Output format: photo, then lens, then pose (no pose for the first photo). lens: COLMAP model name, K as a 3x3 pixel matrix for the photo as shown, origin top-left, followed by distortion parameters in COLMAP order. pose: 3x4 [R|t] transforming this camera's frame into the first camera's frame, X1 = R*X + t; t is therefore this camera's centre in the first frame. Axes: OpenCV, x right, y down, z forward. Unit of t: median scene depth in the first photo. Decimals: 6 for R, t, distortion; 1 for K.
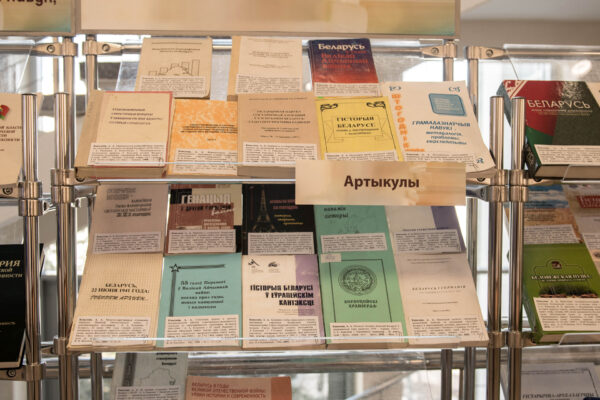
lens RADIAL K [[722.8, 0, 299.5], [0, 722.8, 200.8], [0, 0, 1]] dist [0.015449, 0.000000]
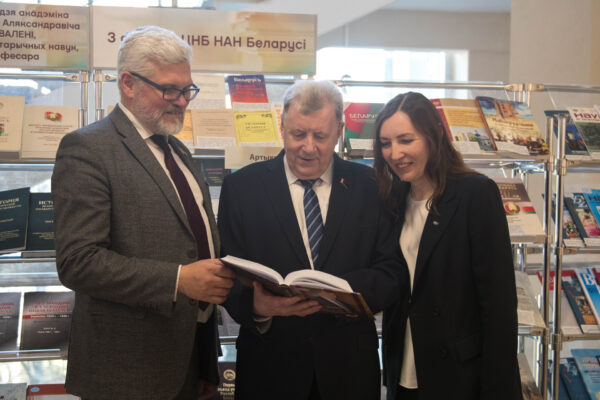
lens RADIAL K [[936.9, 0, 300.0], [0, 936.9, 199.8], [0, 0, 1]] dist [-0.000541, 0.000000]
pose [[0.991983, 0.001520, 0.126362, -0.102206], [-0.002458, 0.999971, 0.007268, 0.057637], [-0.126347, -0.007520, 0.991958, -1.267710]]
